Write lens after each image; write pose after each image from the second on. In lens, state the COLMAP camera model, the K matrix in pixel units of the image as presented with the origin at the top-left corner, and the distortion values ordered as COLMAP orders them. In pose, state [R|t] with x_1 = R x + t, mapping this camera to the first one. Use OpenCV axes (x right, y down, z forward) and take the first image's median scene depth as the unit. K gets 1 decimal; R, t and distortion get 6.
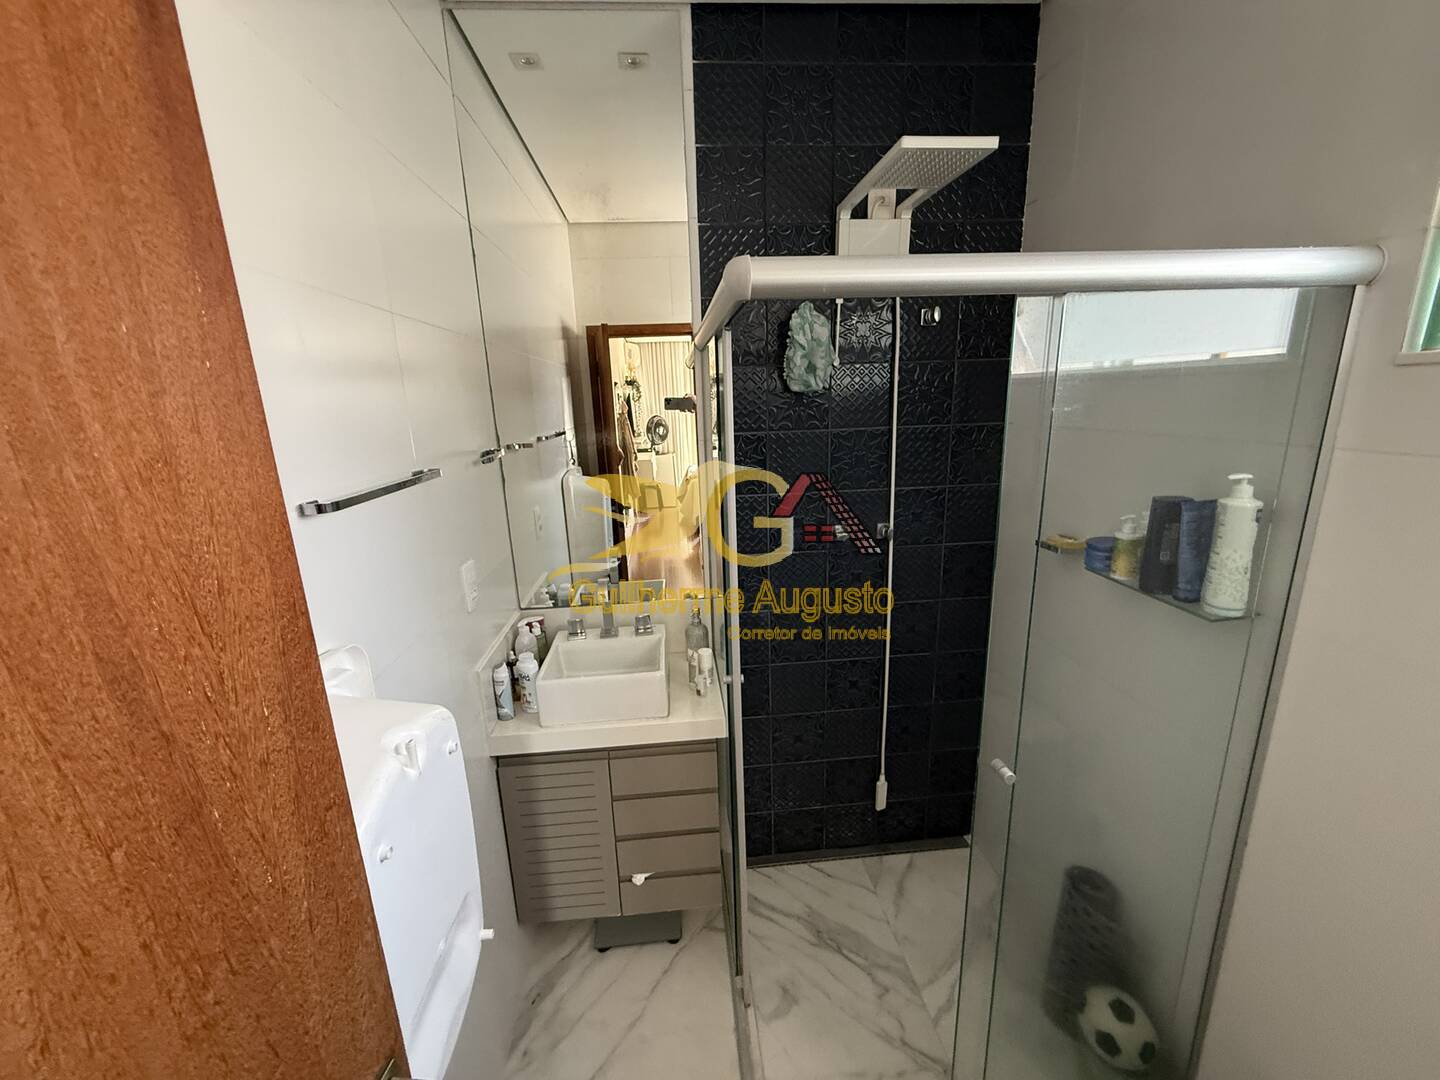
lens RADIAL K [[572.1, 0, 714.0], [0, 572.1, 539.6], [0, 0, 1]] dist [0.003498, -0.000568]
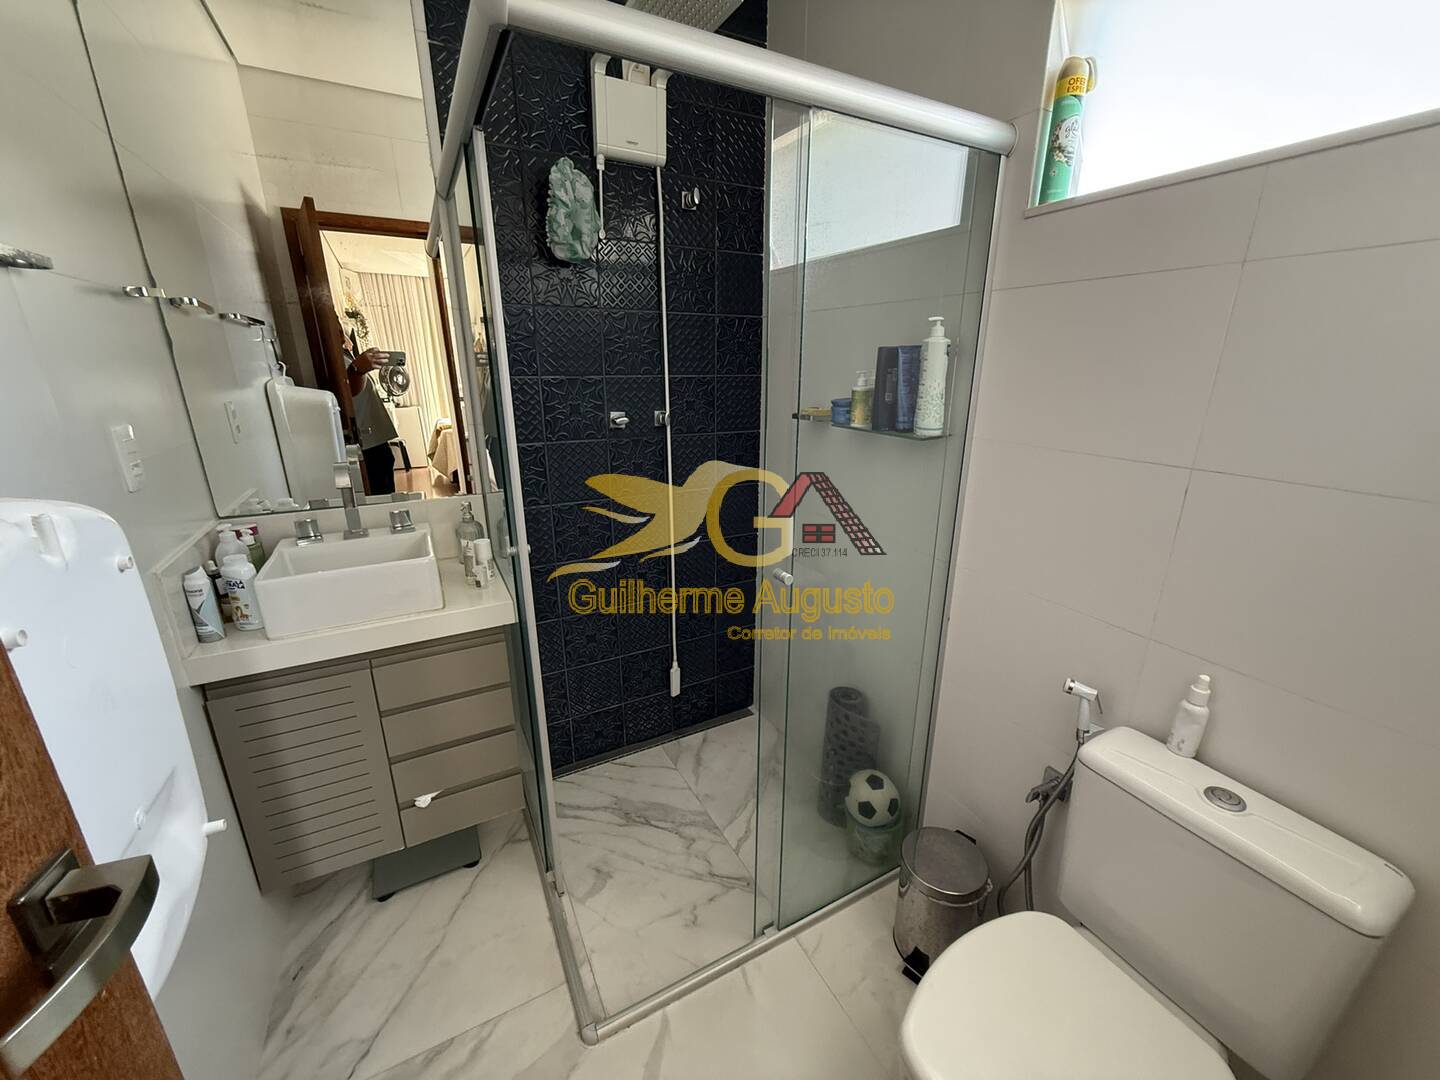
lens RADIAL K [[572.1, 0, 724.9], [0, 572.1, 538.4], [0, 0, 1]] dist [0.003498, -0.000568]
pose [[0.915364, -0.081845, 0.394222, -0.020716], [0.061946, 0.996091, 0.062966, 0.161030], [-0.397834, -0.033216, 0.916856, 0.014596]]
